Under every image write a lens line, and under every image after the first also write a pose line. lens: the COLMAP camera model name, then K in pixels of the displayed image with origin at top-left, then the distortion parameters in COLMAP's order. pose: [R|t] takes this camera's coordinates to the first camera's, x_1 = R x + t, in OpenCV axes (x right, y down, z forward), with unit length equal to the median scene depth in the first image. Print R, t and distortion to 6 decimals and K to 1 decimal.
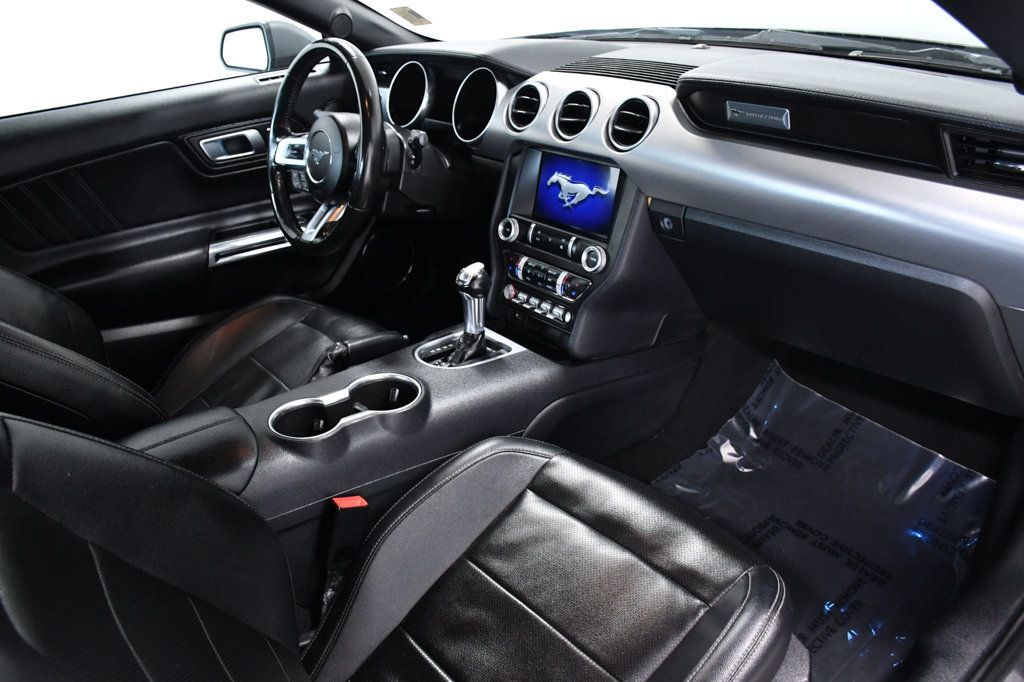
lens RADIAL K [[823.2, 0, 518.0], [0, 823.2, 340.4], [0, 0, 1]] dist [-0.124229, 0.084733]
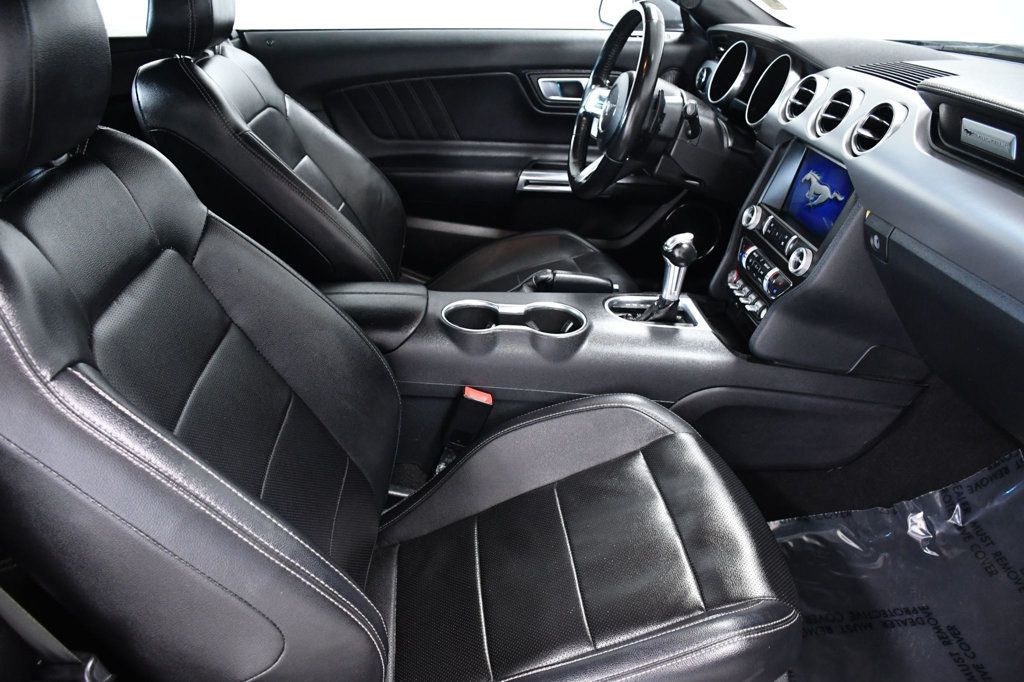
lens RADIAL K [[823.2, 0, 503.7], [0, 823.2, 342.0], [0, 0, 1]] dist [-0.124229, 0.084733]
pose [[0.816906, 0.317357, -0.481611, 0.280400], [-0.310053, 0.945730, 0.097278, 0.005312], [0.486345, 0.069858, 0.870970, 0.017323]]
